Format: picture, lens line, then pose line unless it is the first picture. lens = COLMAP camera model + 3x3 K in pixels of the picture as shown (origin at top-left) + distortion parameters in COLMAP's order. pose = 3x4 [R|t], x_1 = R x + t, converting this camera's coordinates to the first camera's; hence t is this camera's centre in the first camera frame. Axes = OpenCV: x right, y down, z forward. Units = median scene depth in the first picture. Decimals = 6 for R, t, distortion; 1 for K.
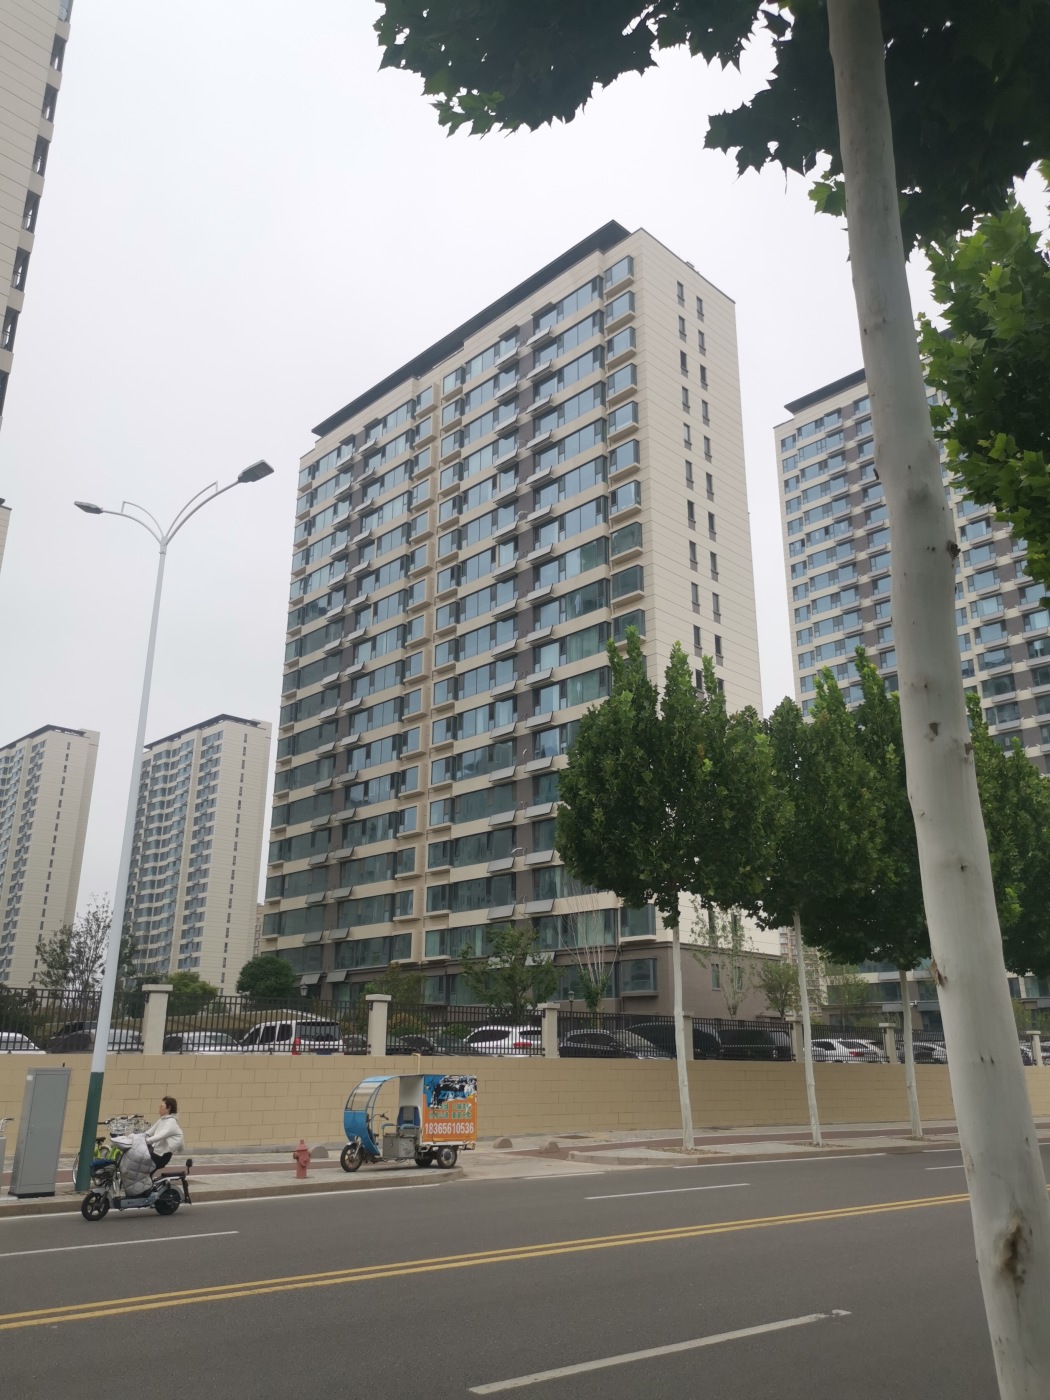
lens RADIAL K [[1095.5, 0, 520.7], [0, 1095.5, 691.9], [0, 0, 1]] dist [0.060185, -0.051358]
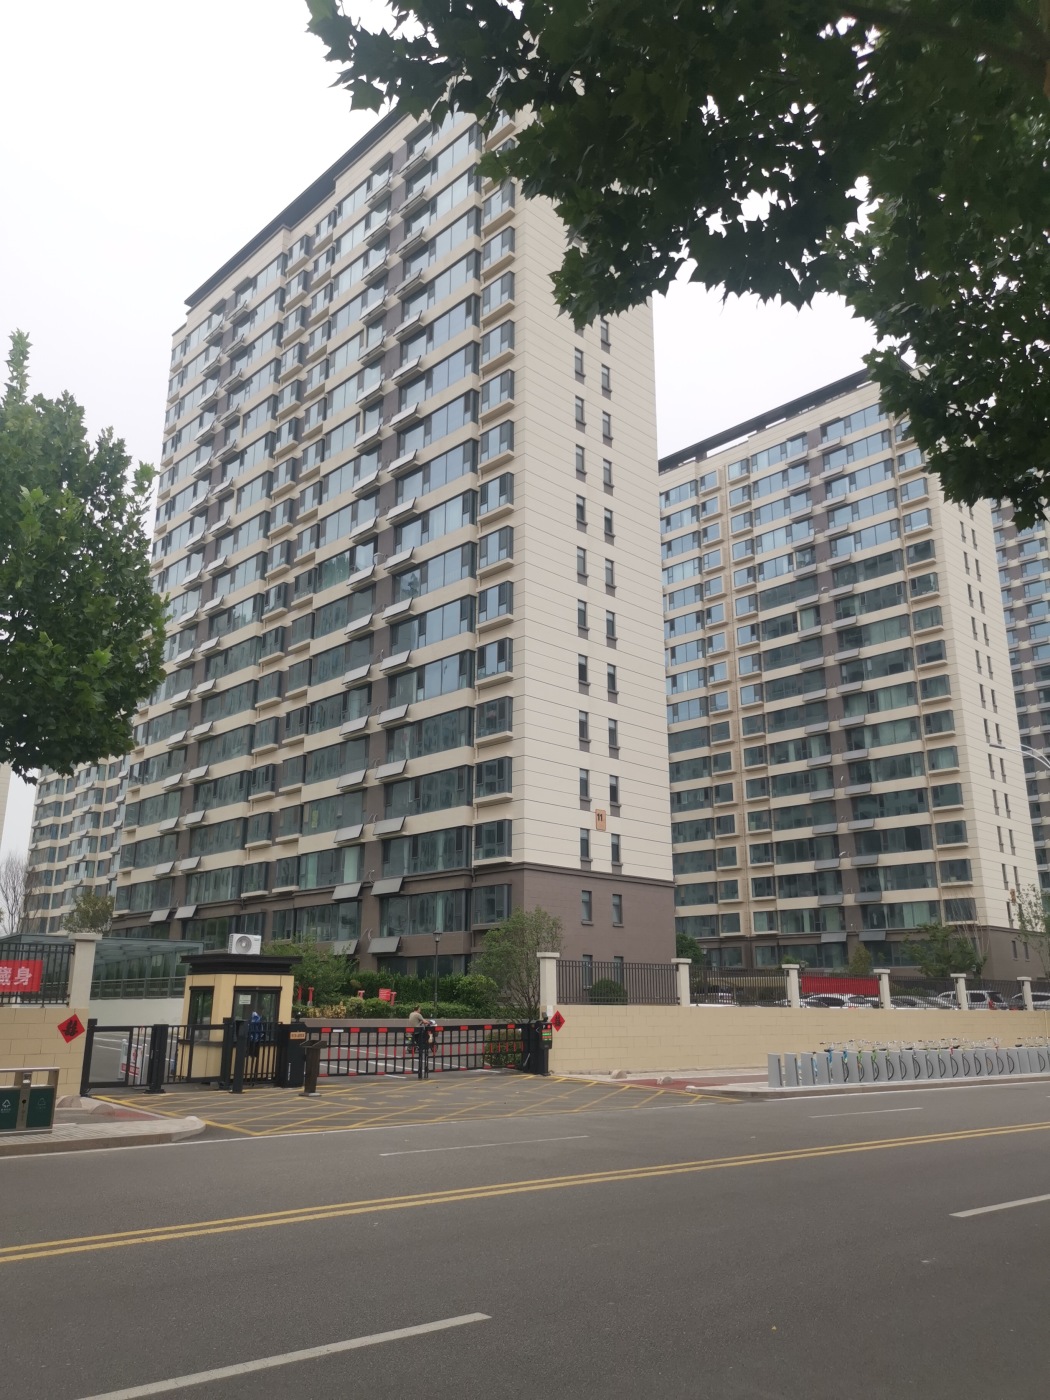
lens RADIAL K [[1095.5, 0, 520.7], [0, 1095.5, 696.1], [0, 0, 1]] dist [0.060185, -0.051358]
pose [[0.999938, -0.005717, 0.009526, -0.365034], [0.005212, 0.998625, 0.052163, -0.106318], [-0.009811, -0.052110, 0.998593, -0.284655]]
